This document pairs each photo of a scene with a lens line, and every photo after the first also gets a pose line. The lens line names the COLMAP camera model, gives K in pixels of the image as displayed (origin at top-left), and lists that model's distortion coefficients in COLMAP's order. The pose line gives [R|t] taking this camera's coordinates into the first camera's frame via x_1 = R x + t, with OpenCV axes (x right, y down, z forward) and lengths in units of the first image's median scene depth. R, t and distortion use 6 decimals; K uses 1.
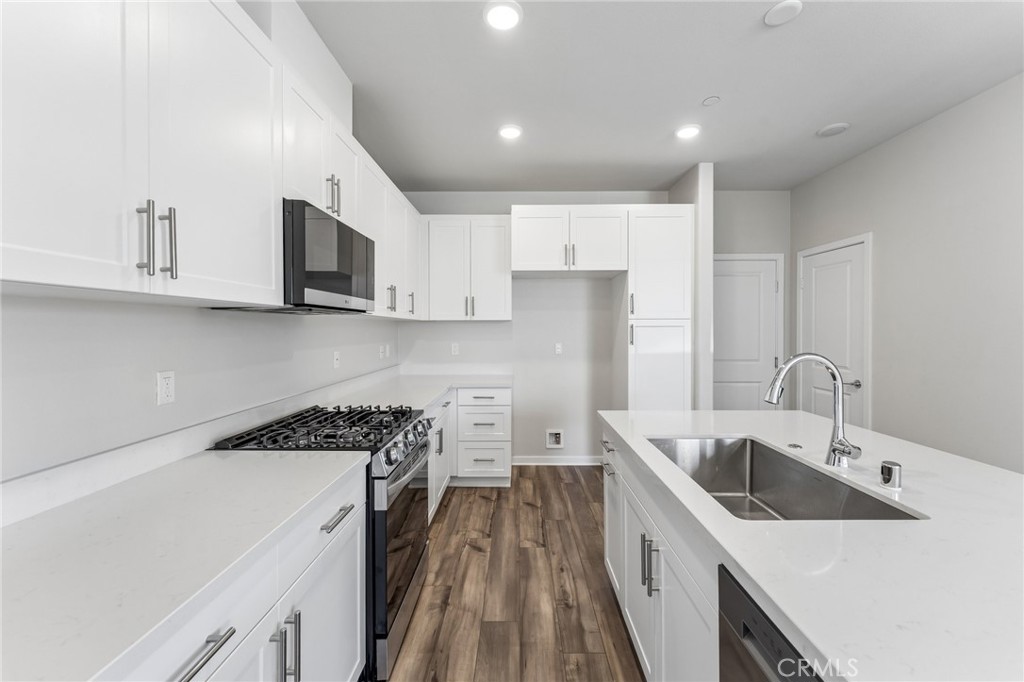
lens RADIAL K [[417.2, 0, 511.5], [0, 417.2, 336.7], [0, 0, 1]] dist [-0.001591, -0.000057]
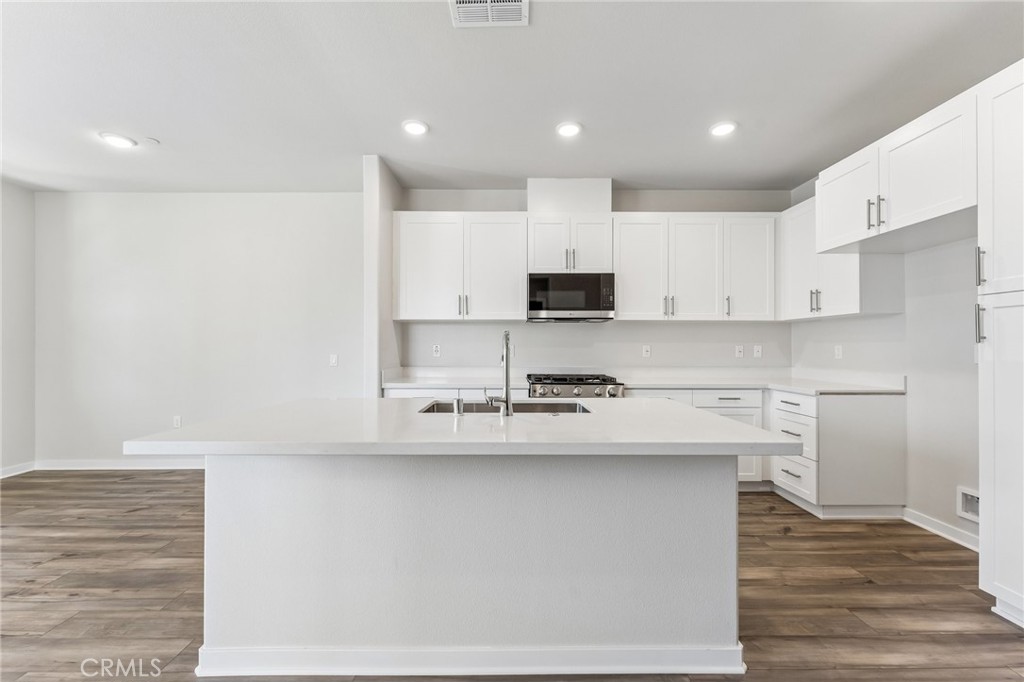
lens RADIAL K [[417.2, 0, 509.0], [0, 417.2, 341.3], [0, 0, 1]] dist [-0.001591, -0.000057]
pose [[0.012826, -0.006201, -0.999899, 0.830671], [-0.018872, 0.999801, -0.006442, 0.030646], [0.999740, 0.018953, 0.012706, 0.384443]]
